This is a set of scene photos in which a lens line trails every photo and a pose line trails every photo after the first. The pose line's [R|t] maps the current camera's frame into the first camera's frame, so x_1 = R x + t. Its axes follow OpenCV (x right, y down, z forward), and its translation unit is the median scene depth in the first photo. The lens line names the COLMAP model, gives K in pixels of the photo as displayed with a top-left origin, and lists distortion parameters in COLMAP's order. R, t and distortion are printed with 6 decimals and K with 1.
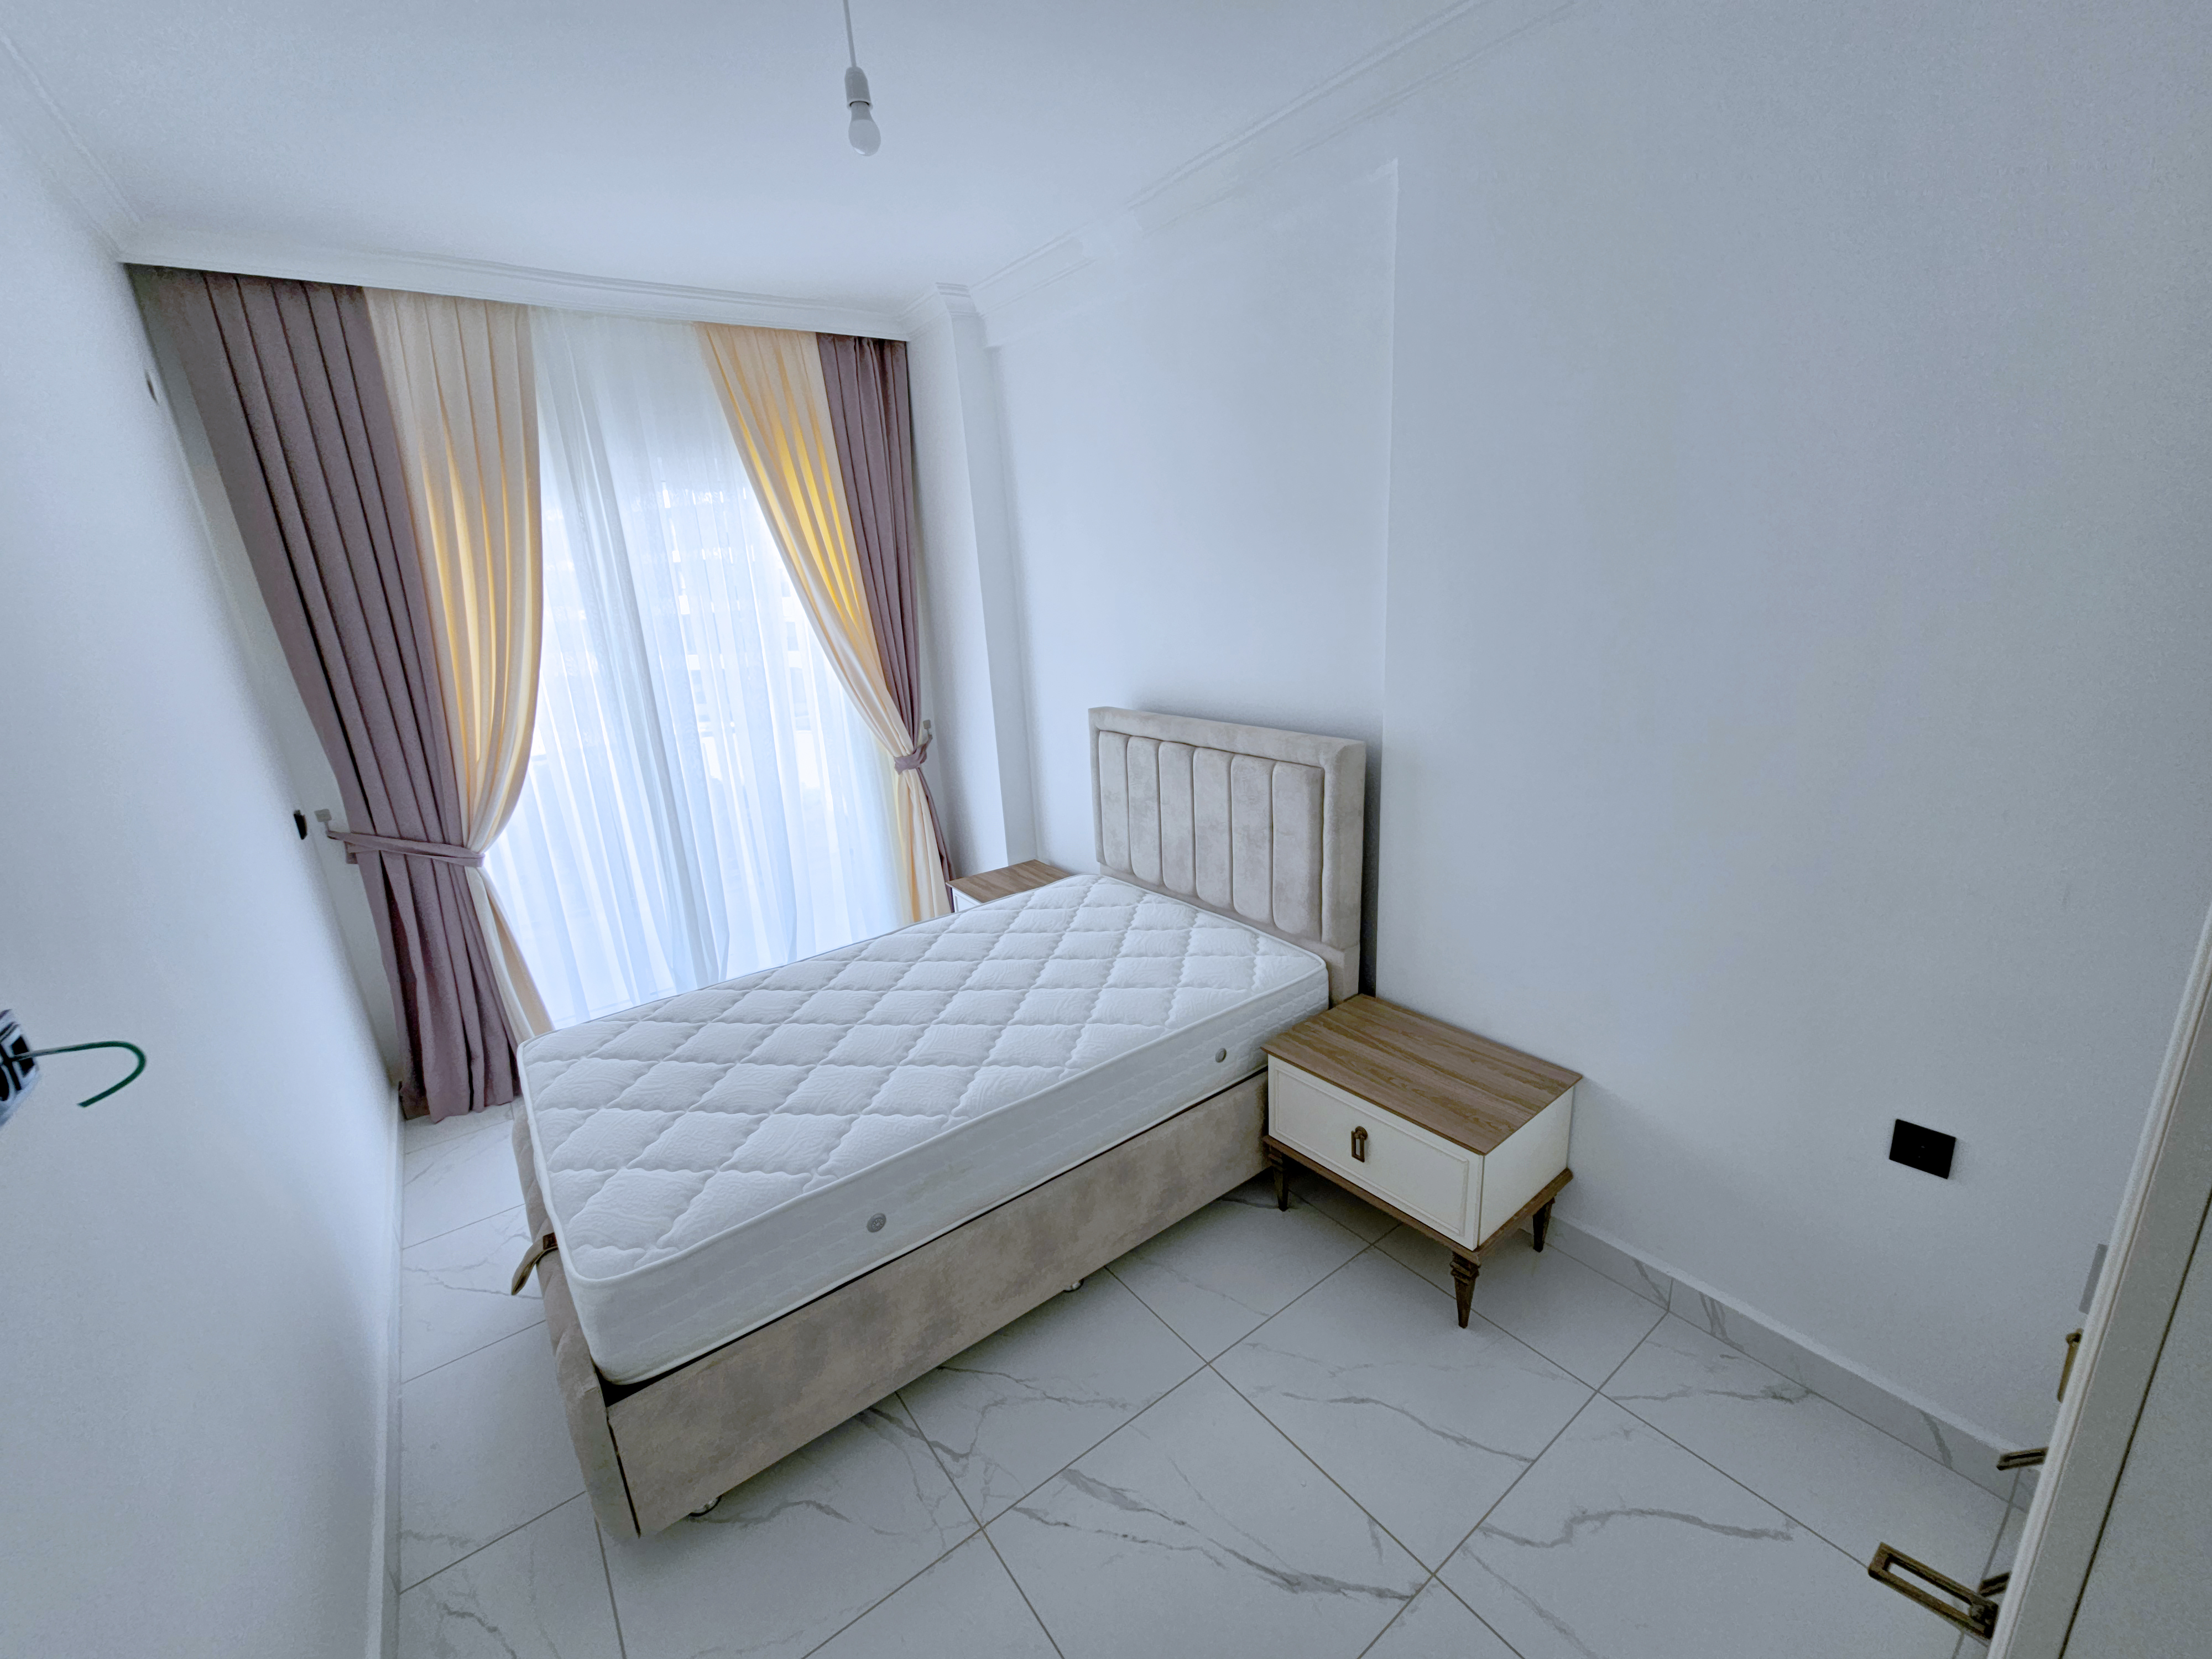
lens RADIAL K [[899.5, 0, 1110.0], [0, 899.5, 842.9], [0, 0, 1]] dist [-0.006702, 0.000854]
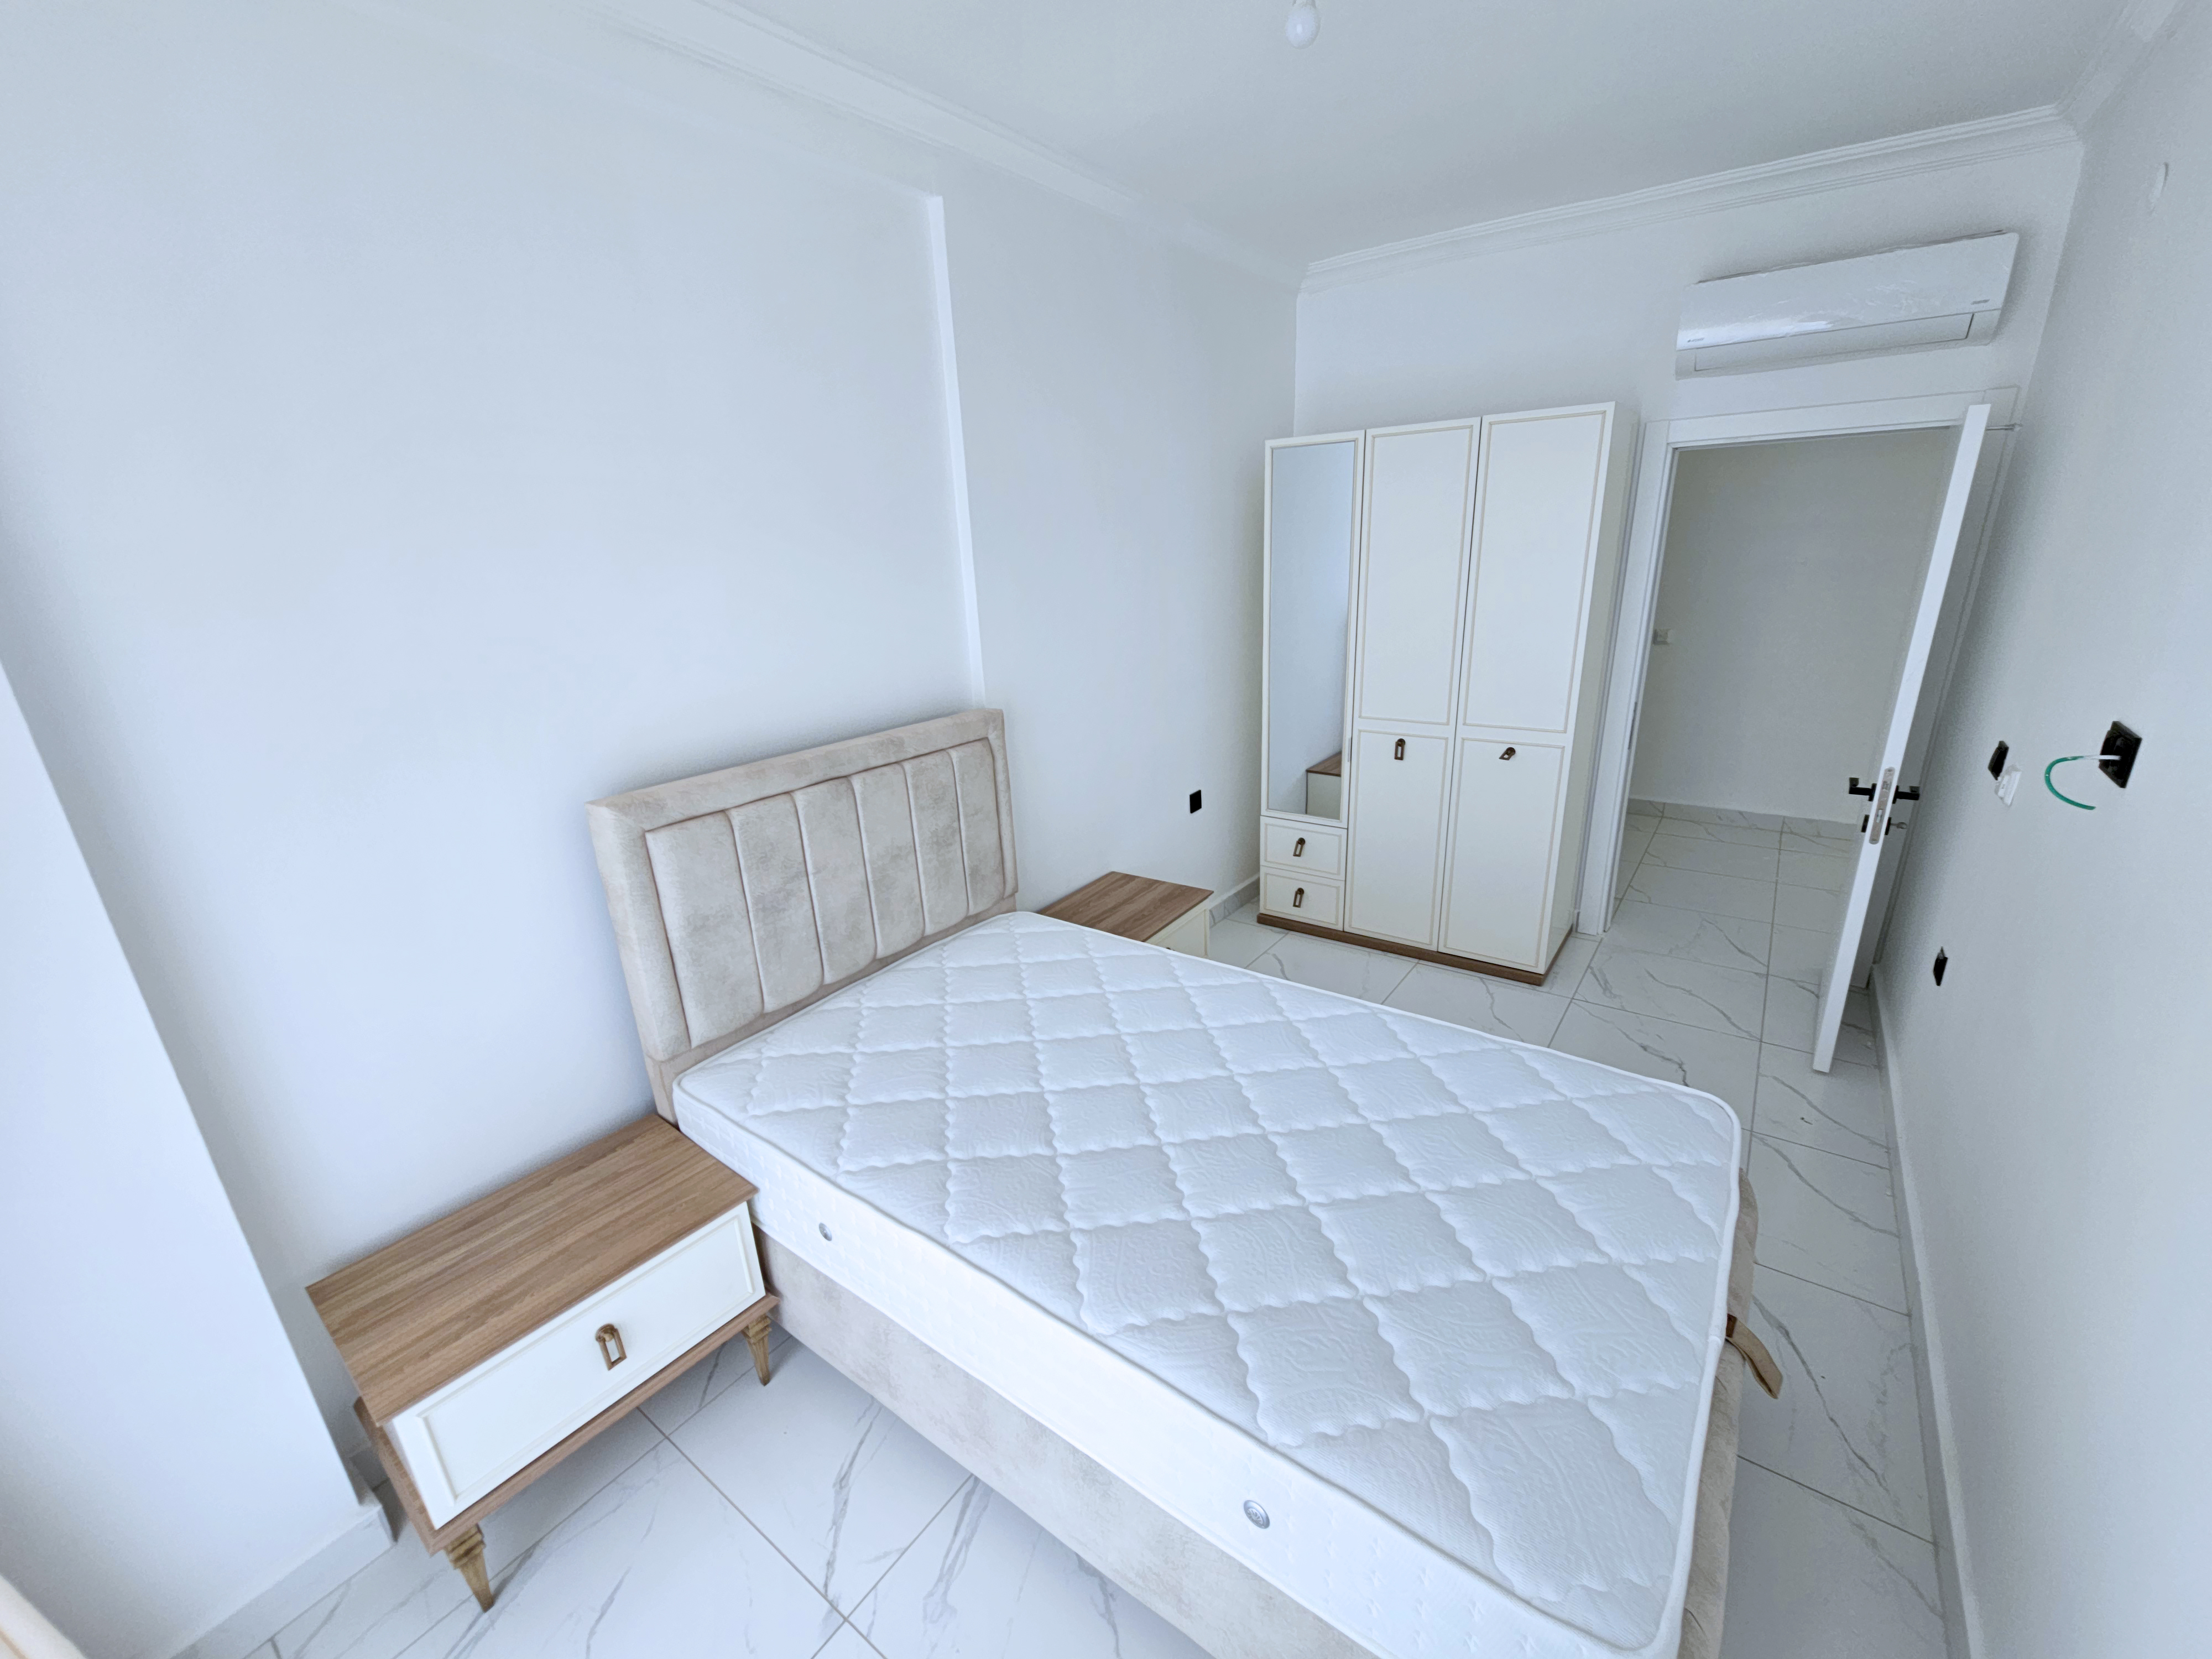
lens RADIAL K [[899.5, 0, 1110.0], [0, 899.5, 842.9], [0, 0, 1]] dist [-0.006702, 0.000854]
pose [[-0.287050, -0.240362, 0.927269, -0.704882], [0.327681, 0.884970, 0.330836, -0.236586], [-0.900126, 0.398816, -0.175268, 0.938380]]
